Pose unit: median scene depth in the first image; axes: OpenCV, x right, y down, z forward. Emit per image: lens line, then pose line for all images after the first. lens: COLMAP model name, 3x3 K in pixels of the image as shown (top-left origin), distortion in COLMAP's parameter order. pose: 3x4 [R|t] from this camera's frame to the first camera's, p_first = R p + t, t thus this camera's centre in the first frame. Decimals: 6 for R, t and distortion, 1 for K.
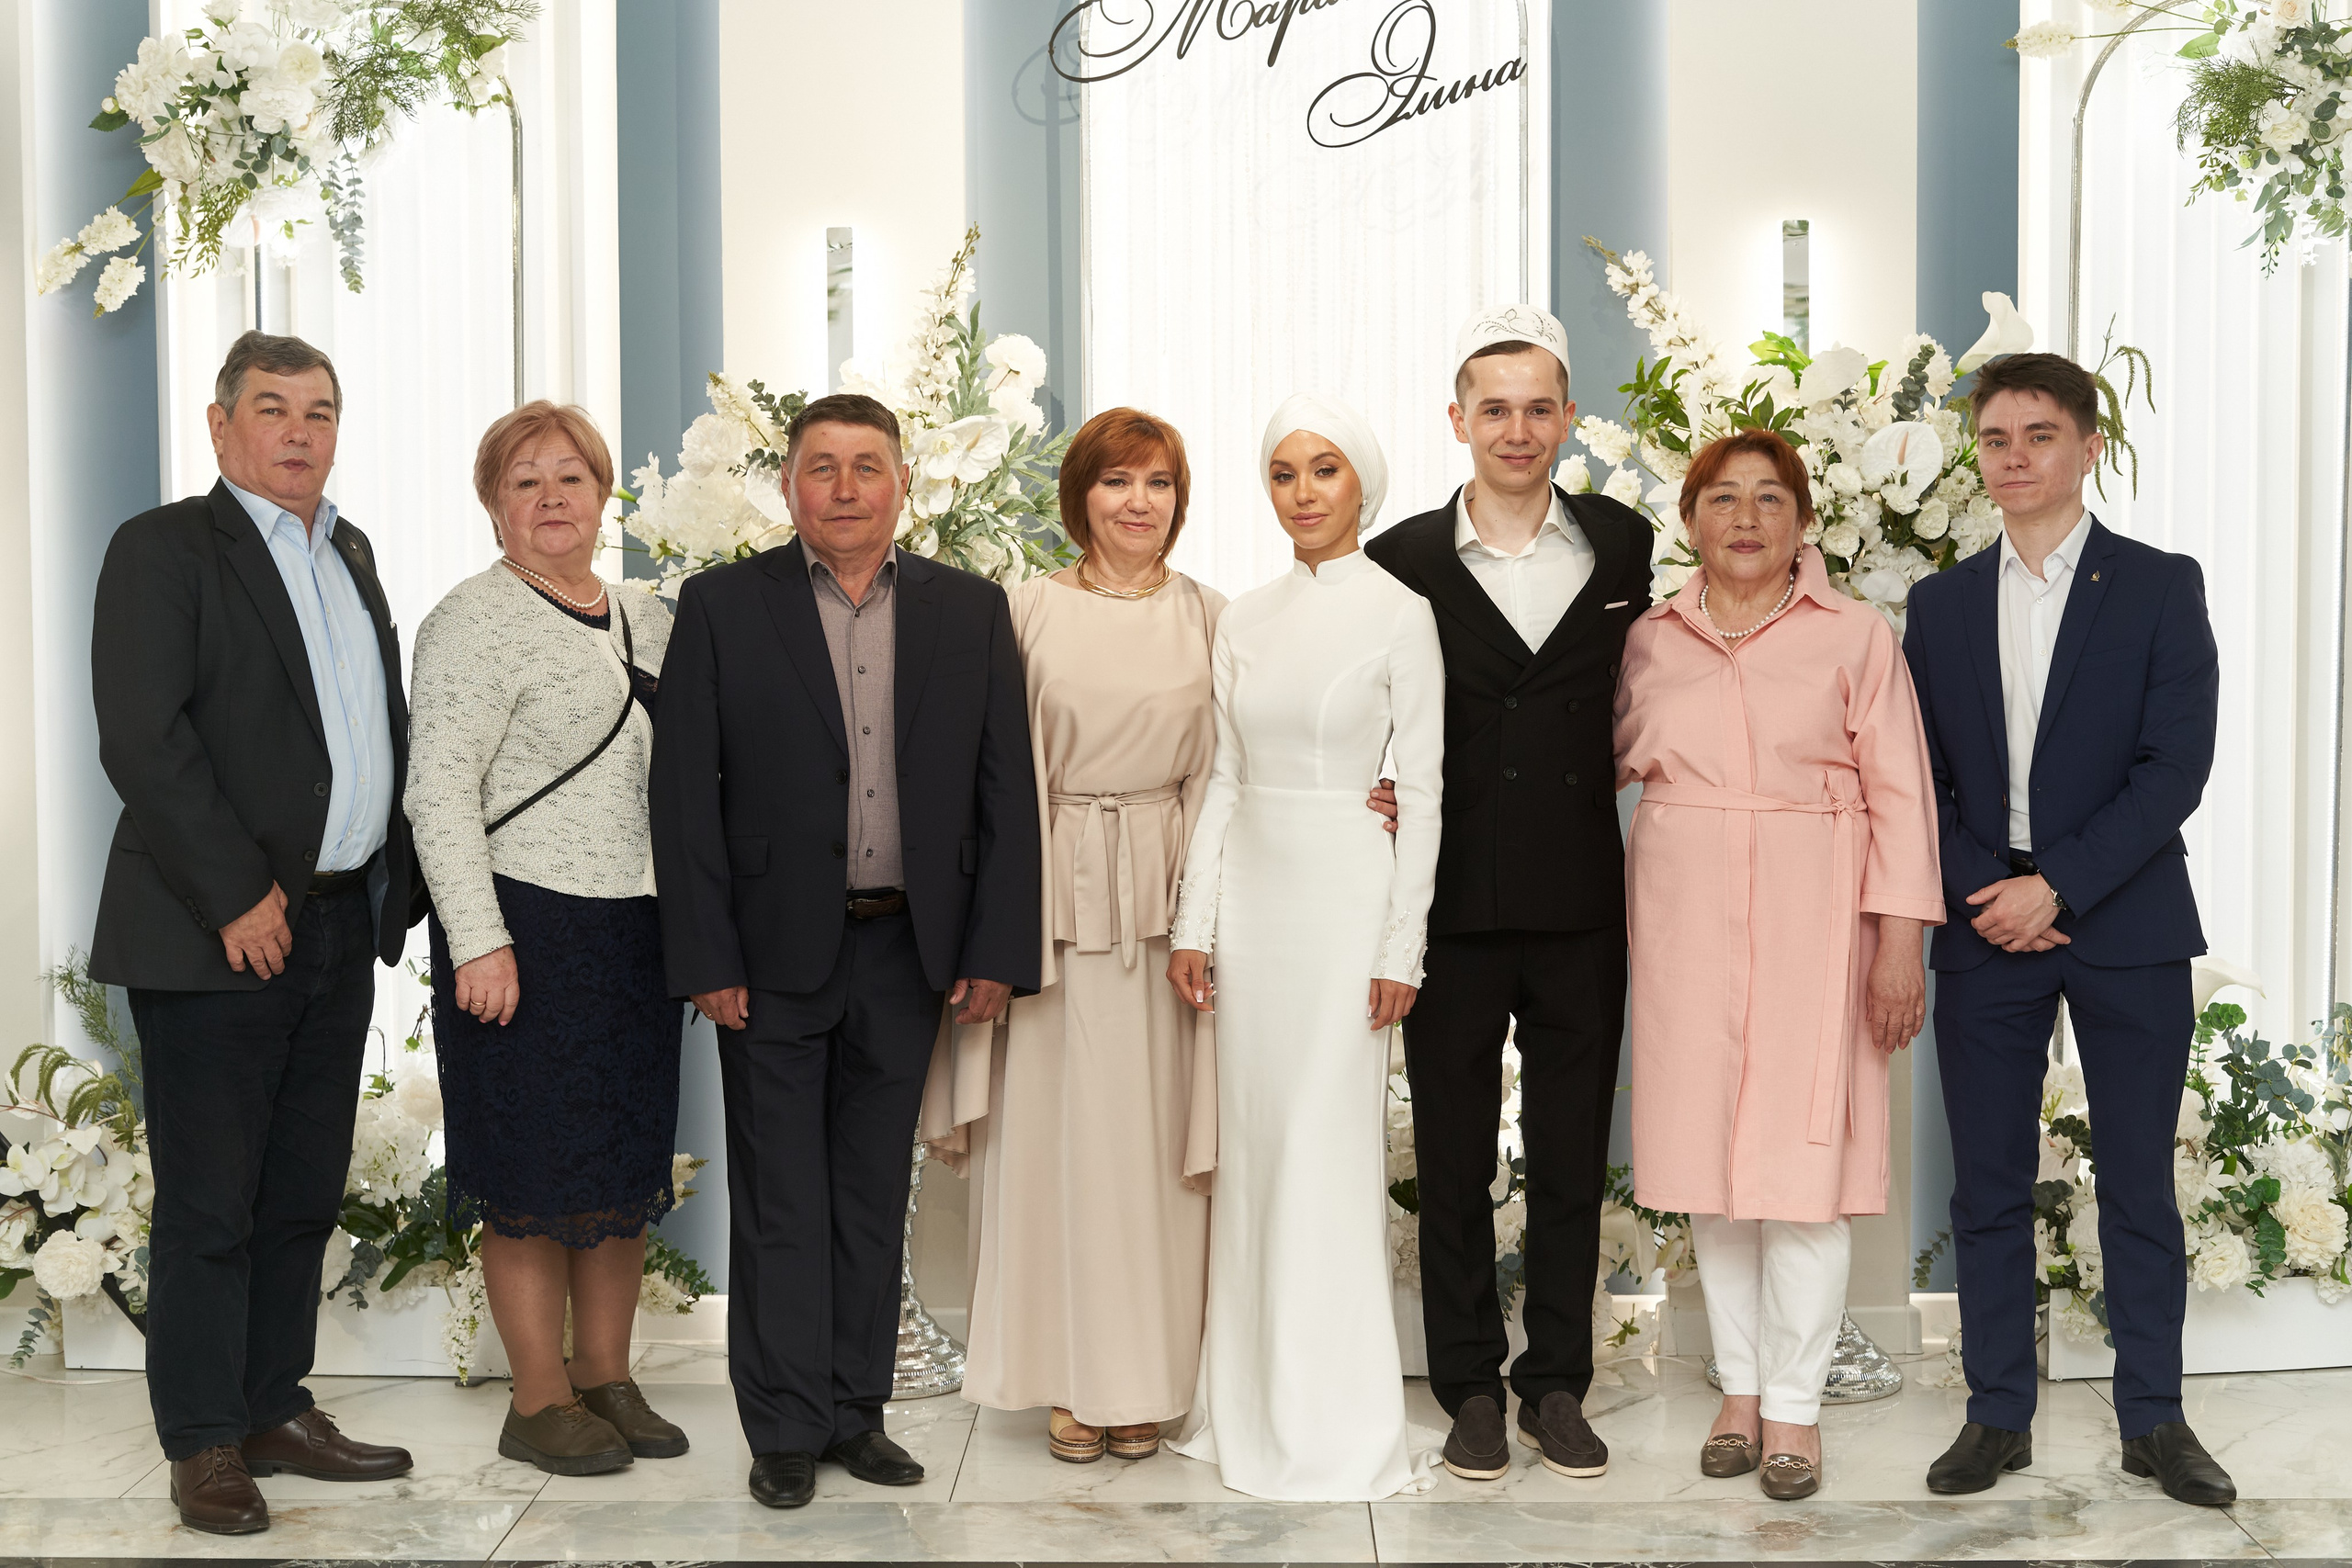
lens RADIAL K [[3536.9, 0, 1172.1], [0, 3536.9, 777.7], [0, 0, 1]] dist [-0.018792, 0.000000]
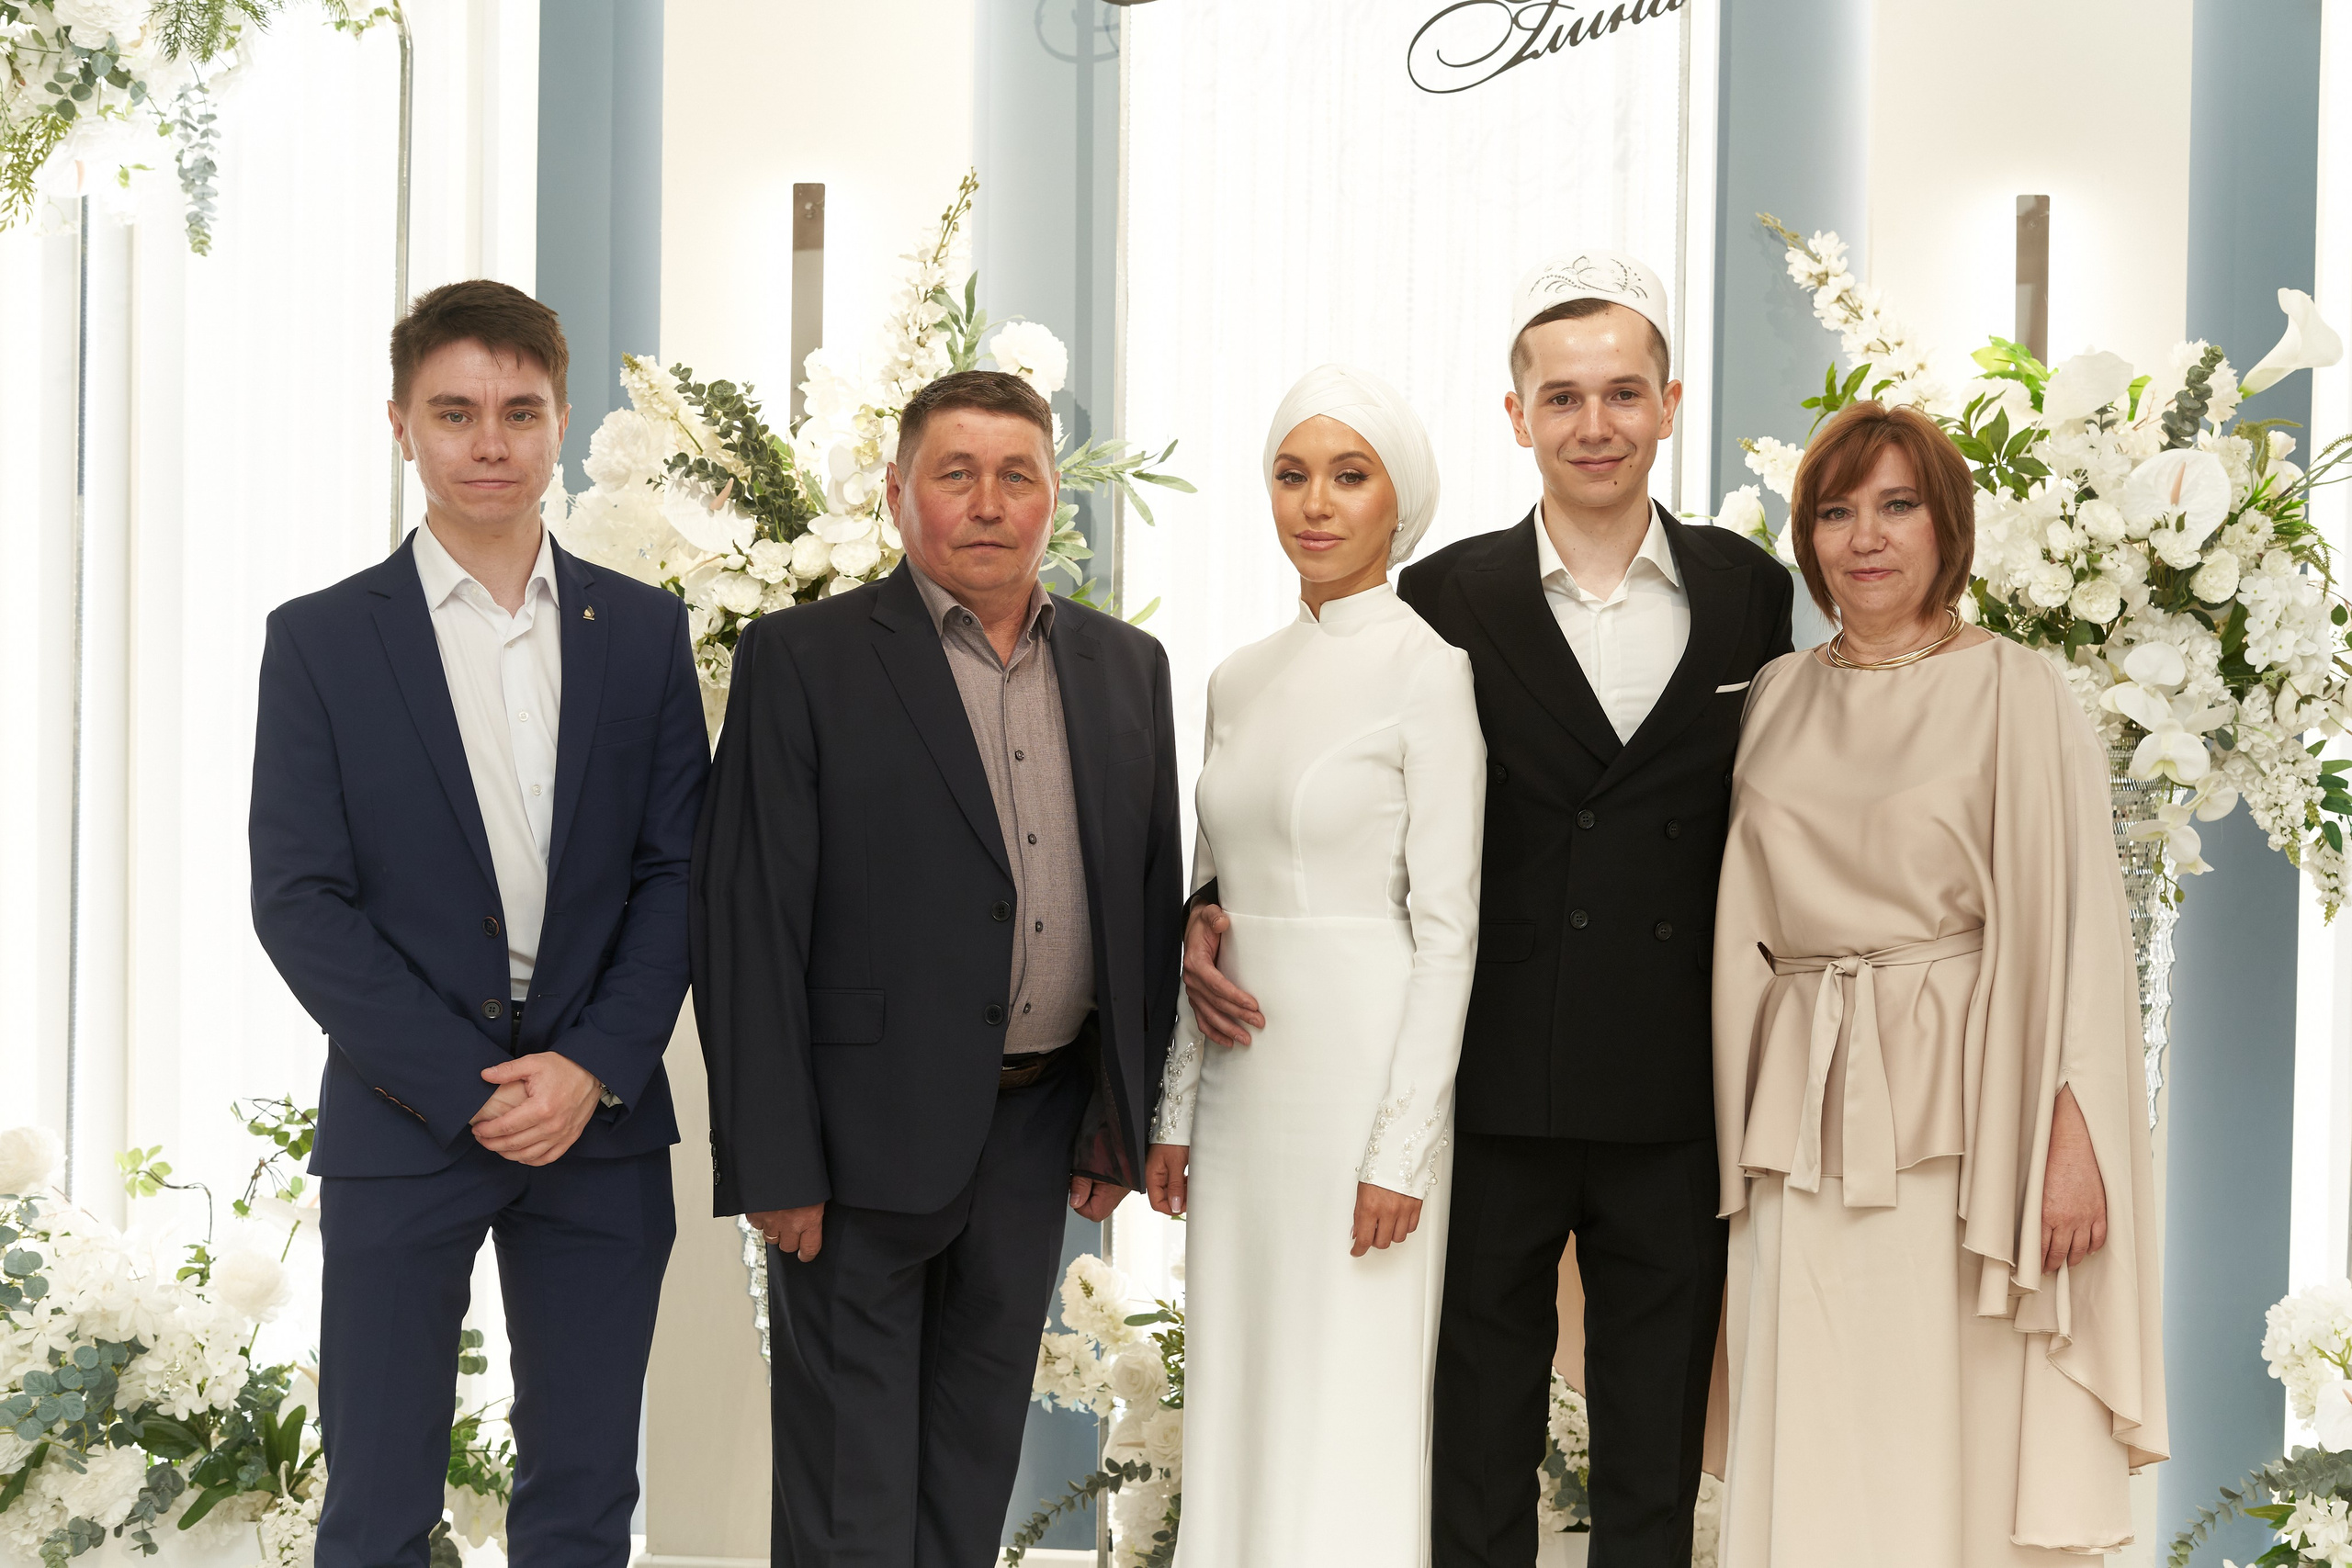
lens RADIAL K [[3536.9, 0, 1174.7], [0, 3536.9, 767.0], [0, 0, 1]] dist [-0.018792, 0.000000]
pose [[0.999262, 0.022831, -0.030883, 0.014804], [-0.023778, 0.999247, -0.030670, -0.003561], [0.030160, 0.031382, 0.999052, 0.225084]]
